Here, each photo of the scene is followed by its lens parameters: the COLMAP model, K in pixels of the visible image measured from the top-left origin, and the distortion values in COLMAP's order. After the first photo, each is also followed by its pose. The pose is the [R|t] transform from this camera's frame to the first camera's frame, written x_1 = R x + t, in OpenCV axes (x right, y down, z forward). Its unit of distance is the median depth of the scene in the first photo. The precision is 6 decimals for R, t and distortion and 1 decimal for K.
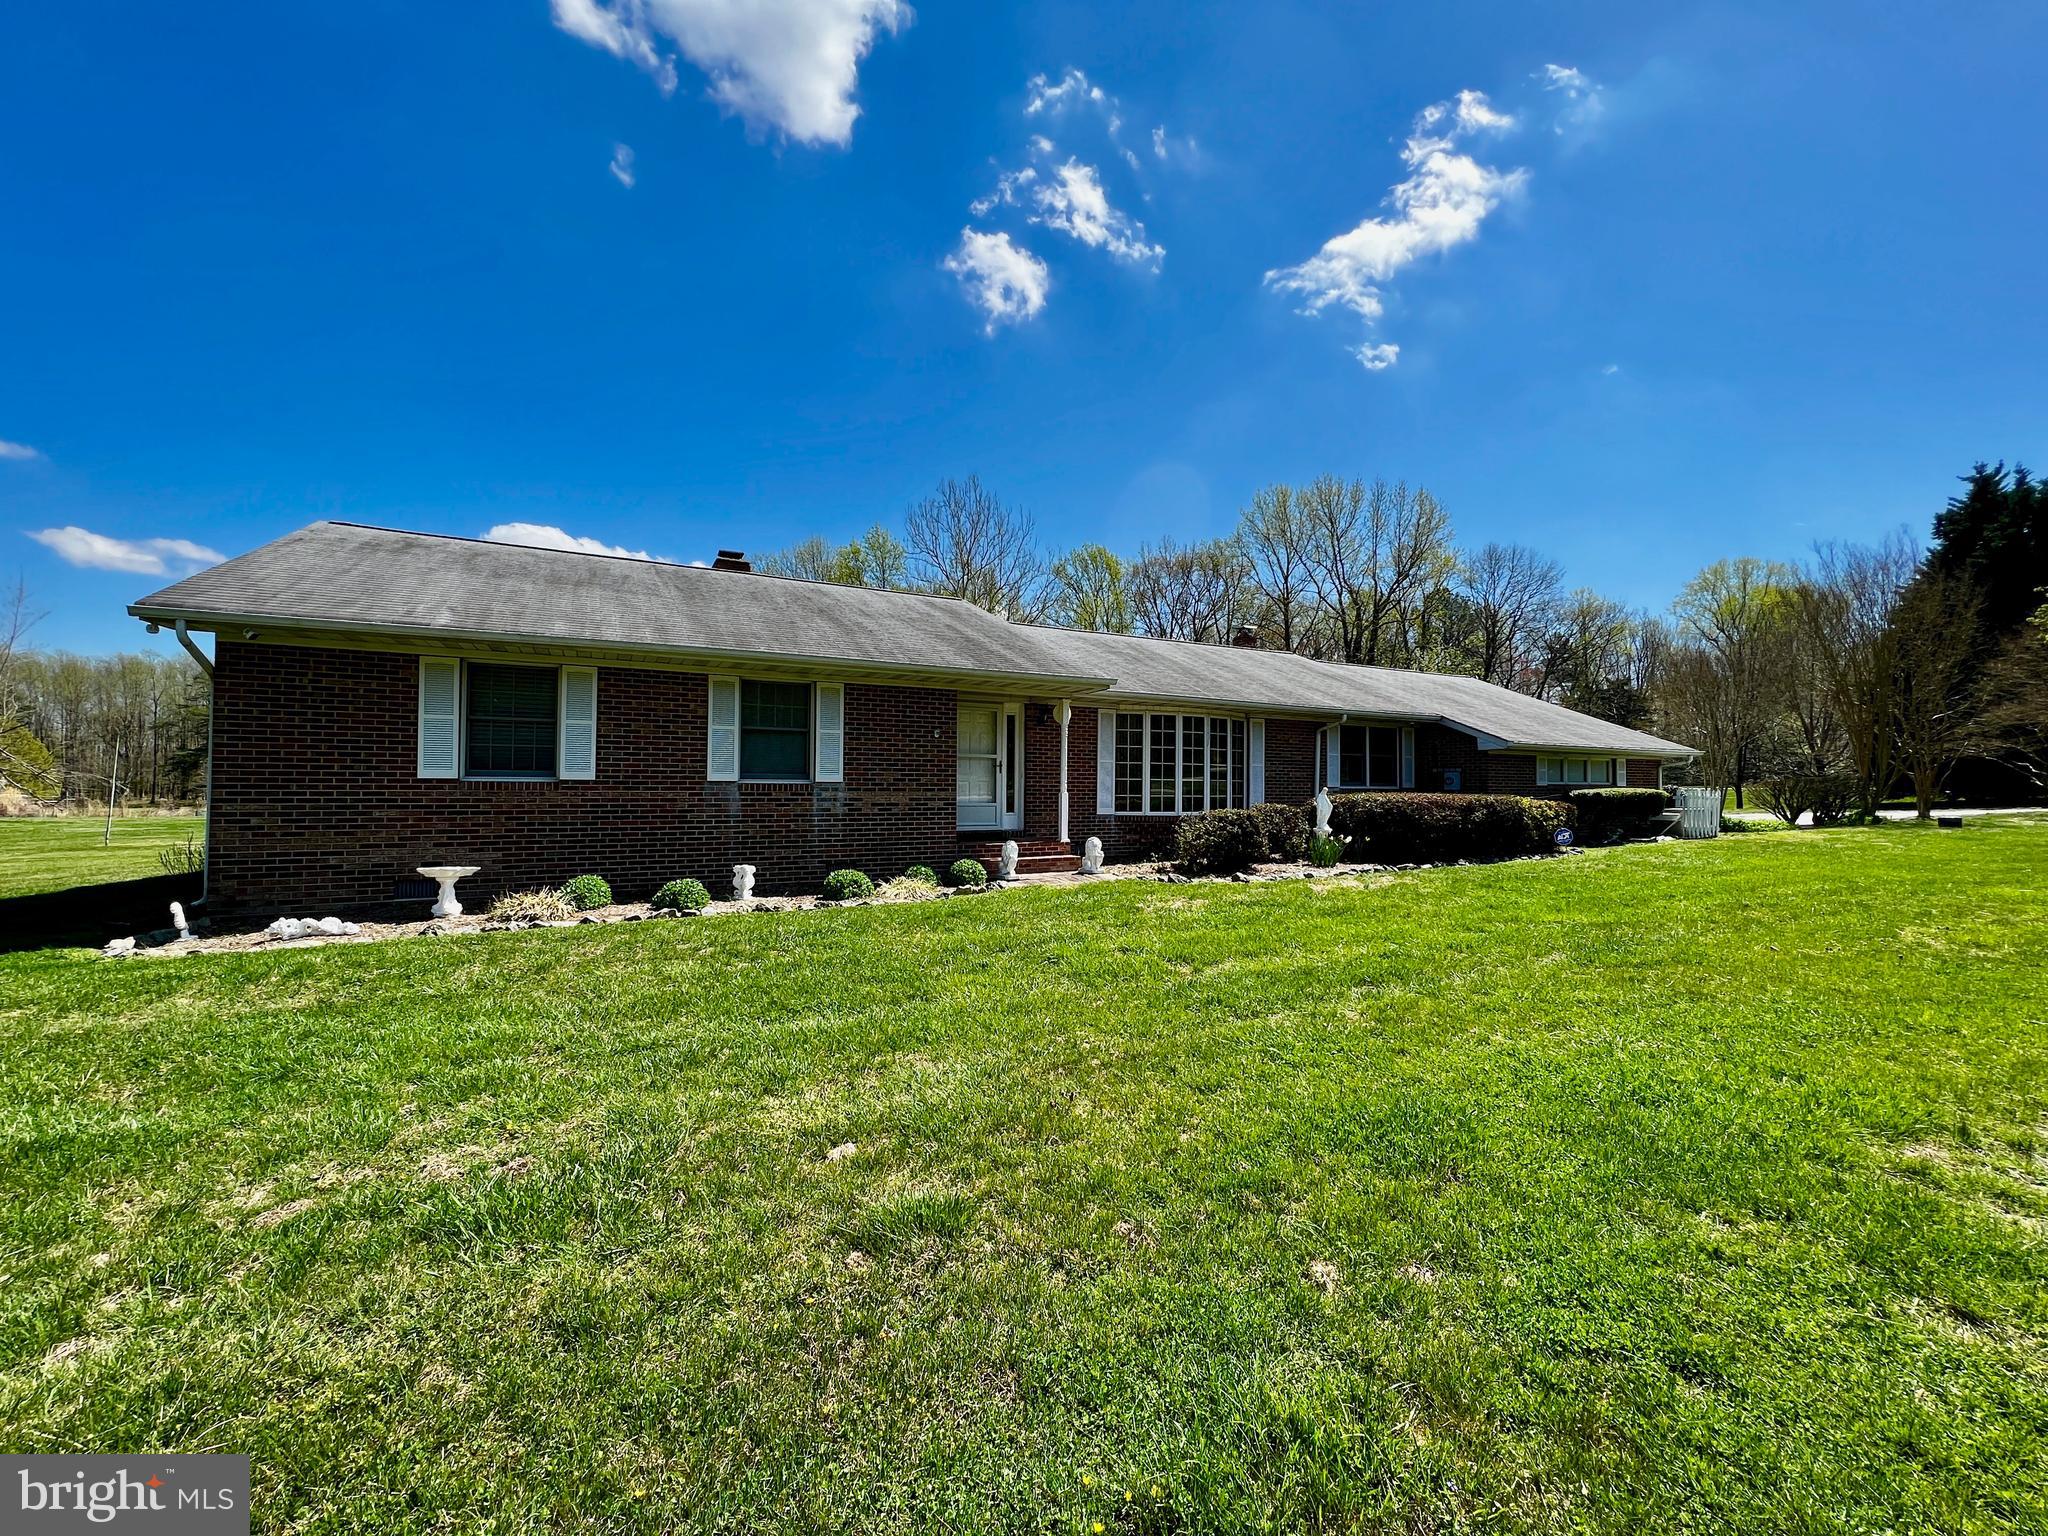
lens RADIAL K [[801.7, 0, 1011.9], [0, 801.7, 774.2], [0, 0, 1]] dist [0.000958, 0.000035]
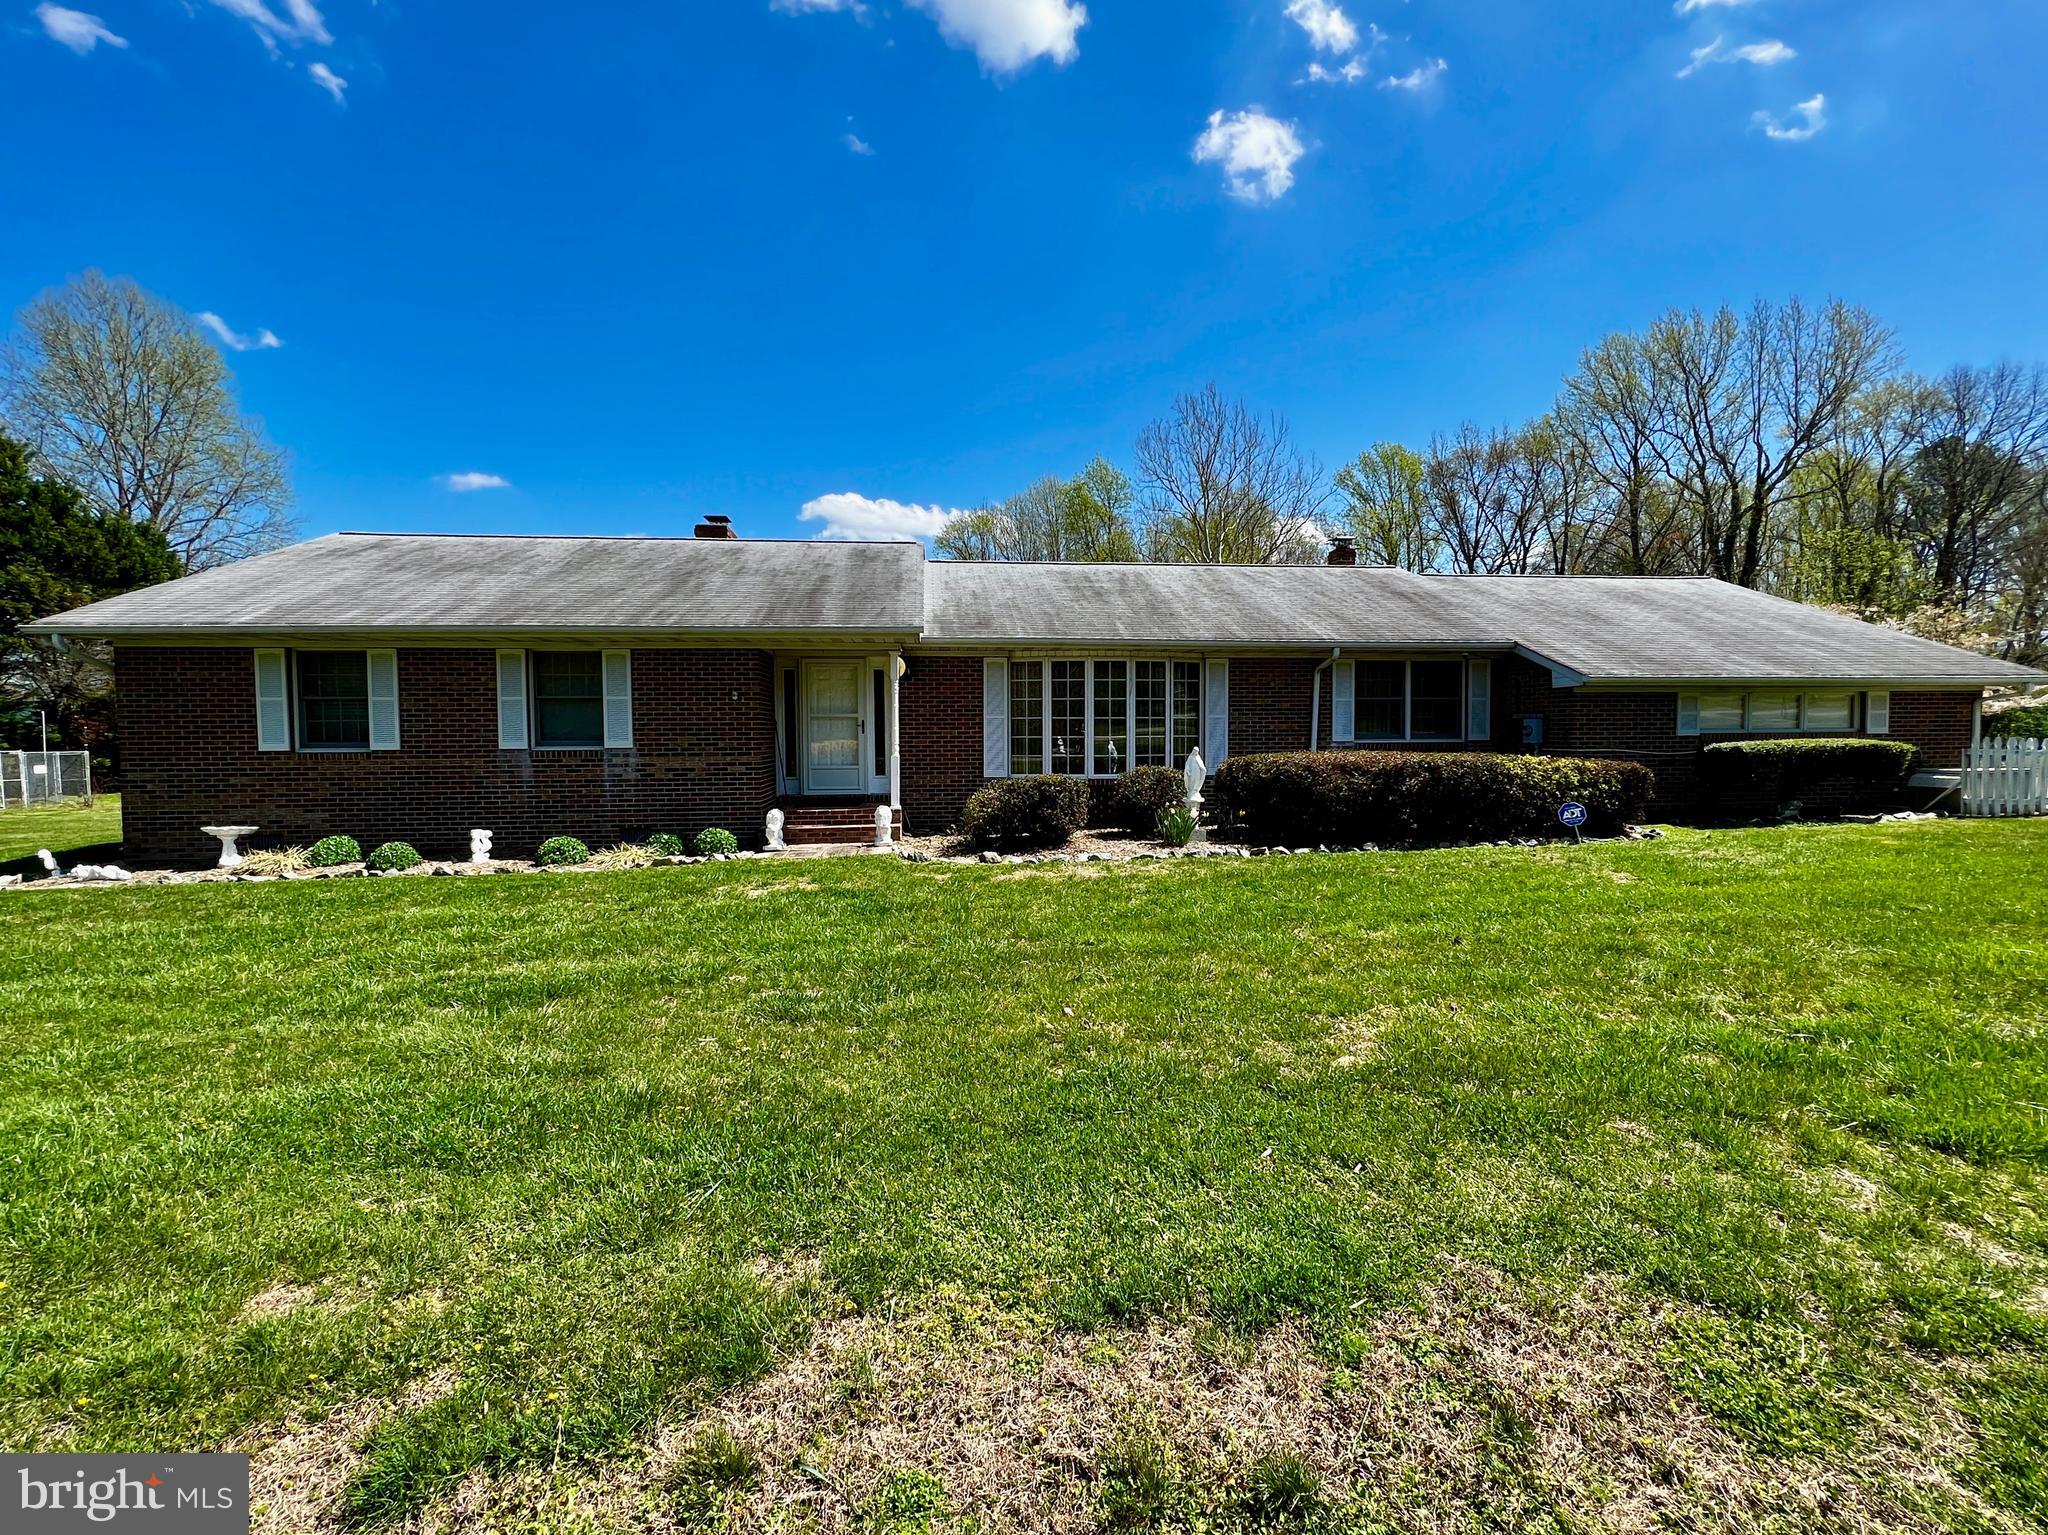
lens RADIAL K [[831.0, 0, 1018.2], [0, 831.0, 761.6], [0, 0, 1]] dist [0.003348, 0.000109]
pose [[0.926399, -0.003606, -0.376525, 0.526292], [0.020784, 0.998919, 0.041570, -0.005249], [0.375969, -0.046336, 0.925473, 0.178806]]
